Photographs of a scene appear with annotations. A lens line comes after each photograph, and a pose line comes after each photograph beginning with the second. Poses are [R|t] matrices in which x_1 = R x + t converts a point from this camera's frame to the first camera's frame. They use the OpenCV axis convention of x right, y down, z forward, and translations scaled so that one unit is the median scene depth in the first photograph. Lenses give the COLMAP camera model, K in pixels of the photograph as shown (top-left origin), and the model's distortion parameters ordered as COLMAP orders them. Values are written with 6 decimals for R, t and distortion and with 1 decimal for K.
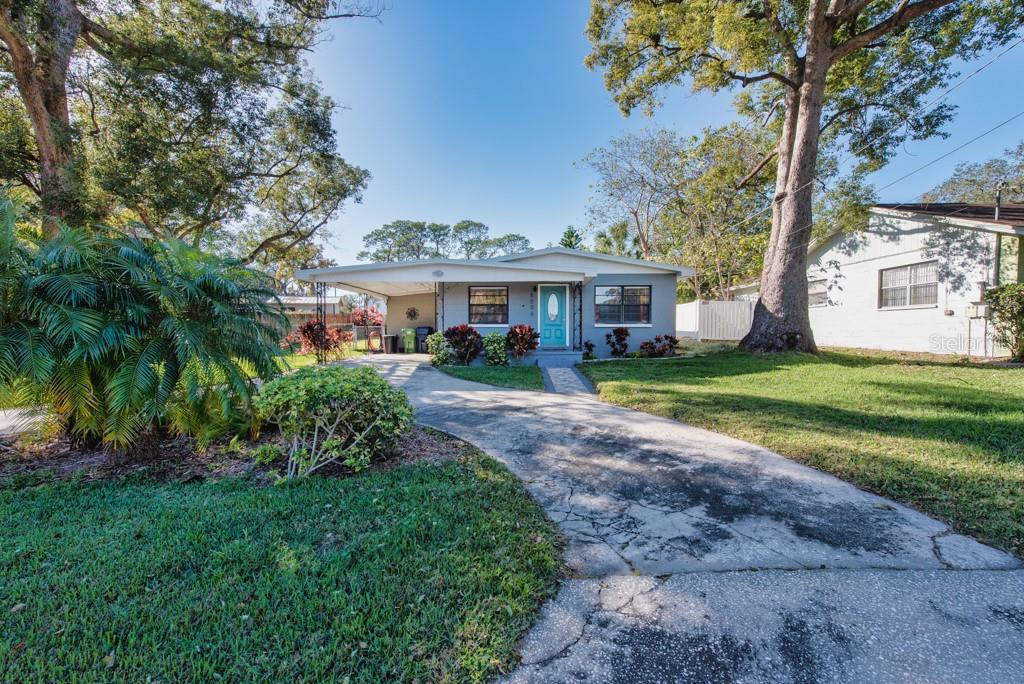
lens RADIAL K [[401.8, 0, 510.8], [0, 401.8, 342.6], [0, 0, 1]] dist [0.007292, -0.000338]
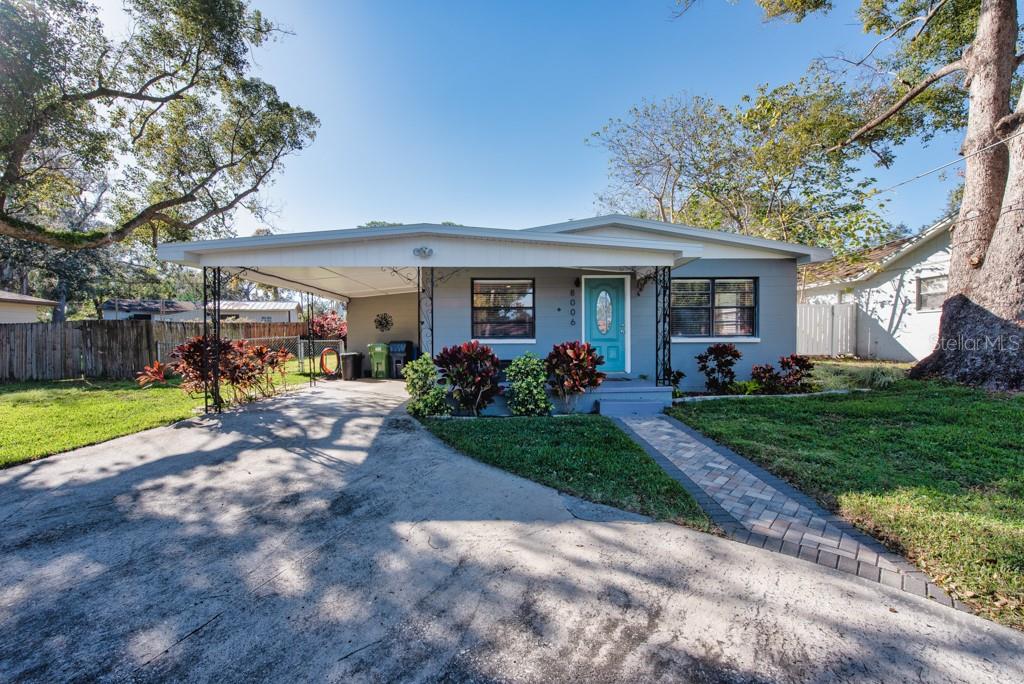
lens RADIAL K [[407.3, 0, 509.4], [0, 407.3, 343.8], [0, 0, 1]] dist [0.003307, 0.000183]
pose [[0.998882, -0.005548, 0.046941, -0.076452], [0.006317, 0.999848, -0.016240, -0.028173], [-0.046844, 0.016519, 0.998766, 0.370704]]
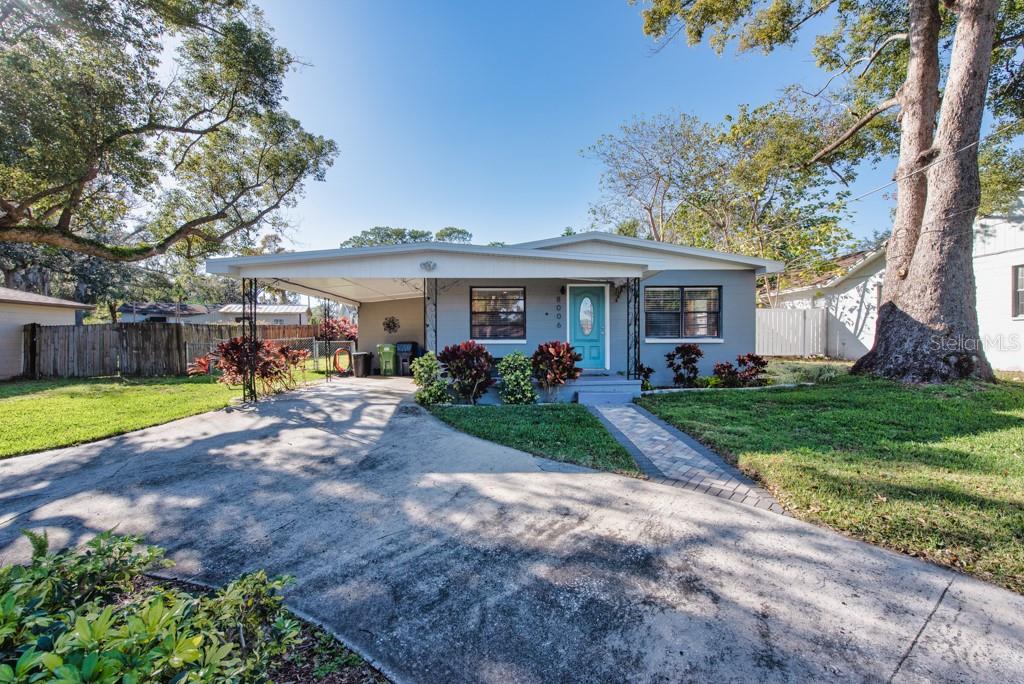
lens RADIAL K [[401.8, 0, 510.8], [0, 401.8, 342.6], [0, 0, 1]] dist [0.007292, -0.000338]
pose [[0.998960, -0.003939, 0.045423, -0.065994], [0.005080, 0.999674, -0.025030, -0.022762], [-0.045309, 0.025235, 0.998654, 0.288779]]
